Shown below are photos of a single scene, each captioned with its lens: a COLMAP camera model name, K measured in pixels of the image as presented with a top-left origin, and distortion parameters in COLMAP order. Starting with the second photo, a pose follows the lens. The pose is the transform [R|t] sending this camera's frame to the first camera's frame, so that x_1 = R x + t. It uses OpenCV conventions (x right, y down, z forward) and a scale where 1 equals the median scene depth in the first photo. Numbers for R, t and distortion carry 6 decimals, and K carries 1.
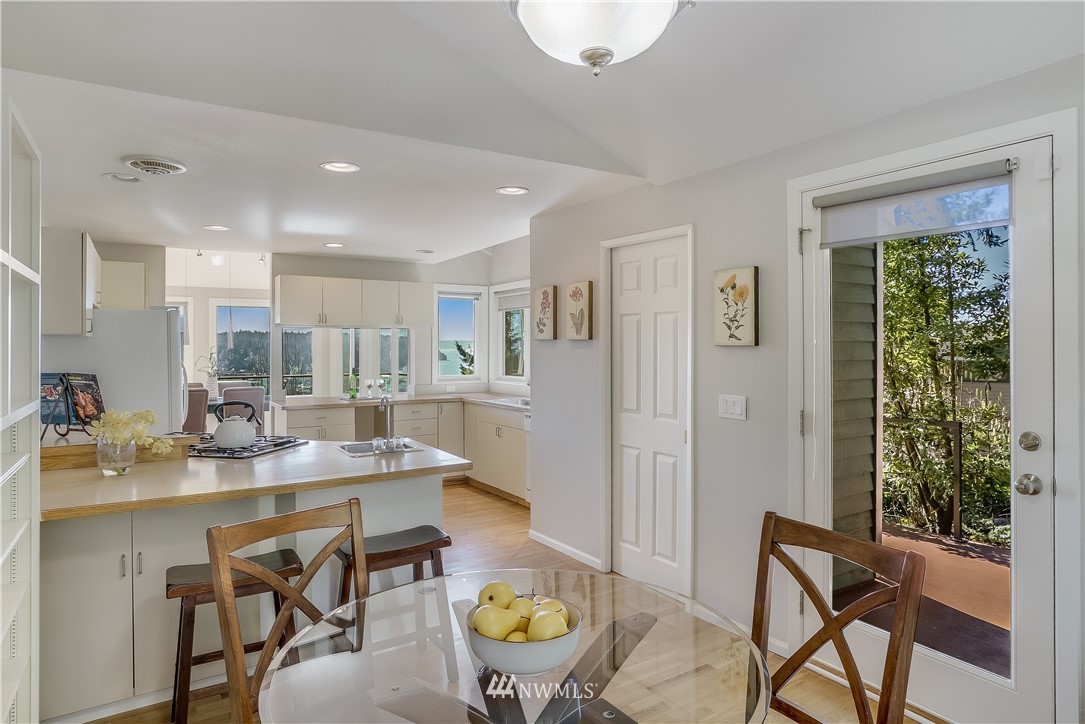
lens RADIAL K [[634.7, 0, 542.5], [0, 634.7, 362.0], [0, 0, 1]] dist [0.000811, 0.000175]
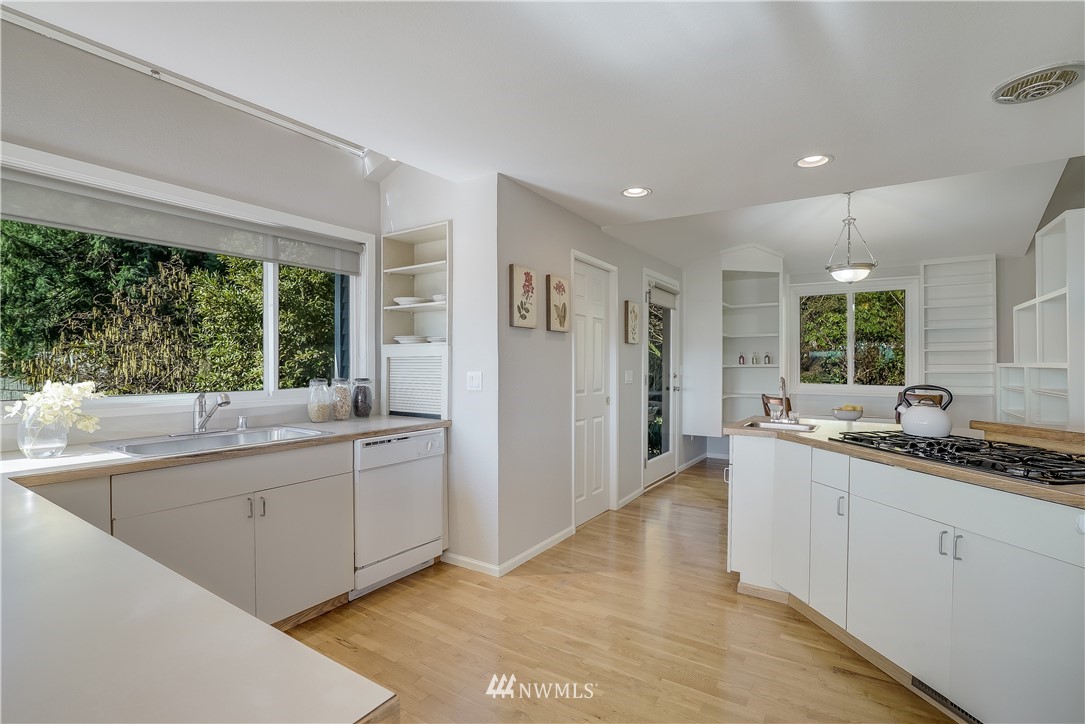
lens RADIAL K [[509.8, 0, 542.5], [0, 509.8, 362.0], [0, 0, 1]] dist [-0.000522, -0.000055]
pose [[-0.416793, 0.000530, 0.909001, -0.646202], [0.019353, 0.999778, 0.008291, 0.007392], [-0.908796, 0.021047, -0.416710, 1.271272]]
